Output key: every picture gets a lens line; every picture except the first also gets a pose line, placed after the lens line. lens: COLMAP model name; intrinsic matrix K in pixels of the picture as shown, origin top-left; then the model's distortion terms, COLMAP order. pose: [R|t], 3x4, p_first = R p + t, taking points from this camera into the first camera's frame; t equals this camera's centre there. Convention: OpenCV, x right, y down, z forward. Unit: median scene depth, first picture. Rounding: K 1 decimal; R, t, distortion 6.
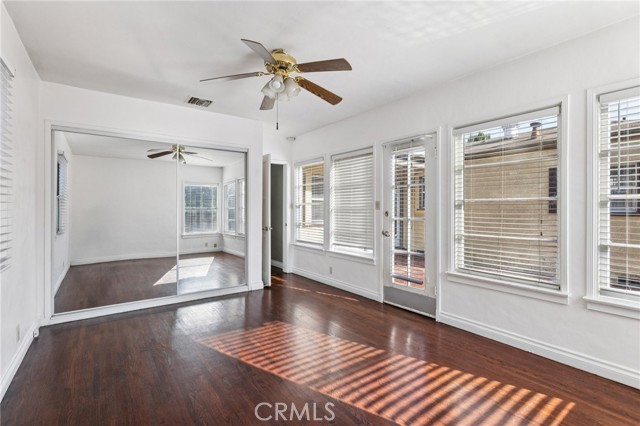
lens RADIAL K [[301.1, 0, 327.1], [0, 301.1, 207.8], [0, 0, 1]] dist [-0.000775, -0.000295]
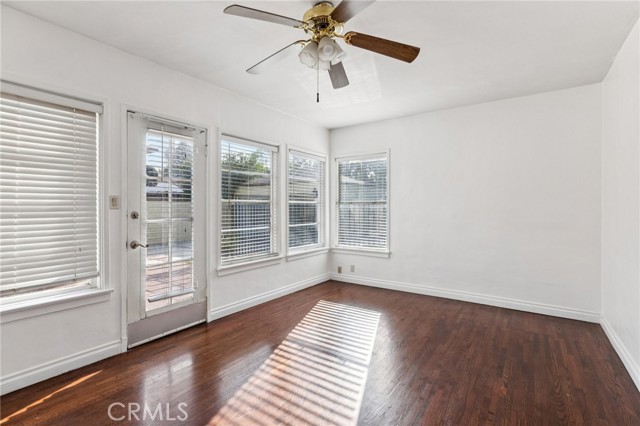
lens RADIAL K [[301.1, 0, 327.1], [0, 301.1, 207.8], [0, 0, 1]] dist [-0.000775, -0.000295]
pose [[-0.322261, -0.010740, 0.946590, -0.843186], [-0.011201, 0.999909, 0.007532, -0.012509], [-0.946585, -0.008175, -0.322352, 1.161165]]
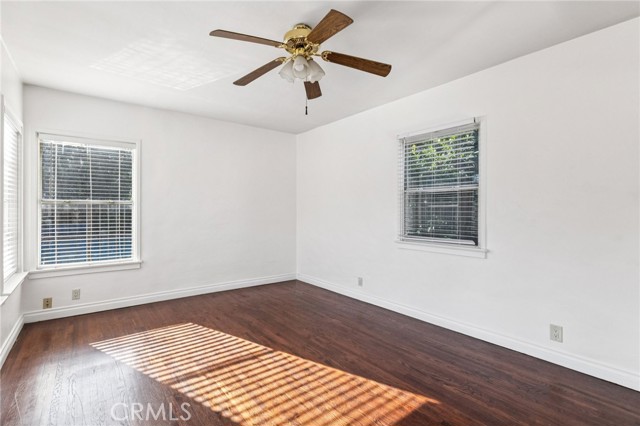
lens RADIAL K [[299.0, 0, 321.8], [0, 299.0, 216.1], [0, 0, 1]] dist [-0.025199, 0.000146]
pose [[-0.999744, -0.008524, -0.020960, -0.182143], [-0.008594, 0.999958, 0.003278, 0.016483], [0.020931, 0.003457, -0.999775, 1.722157]]
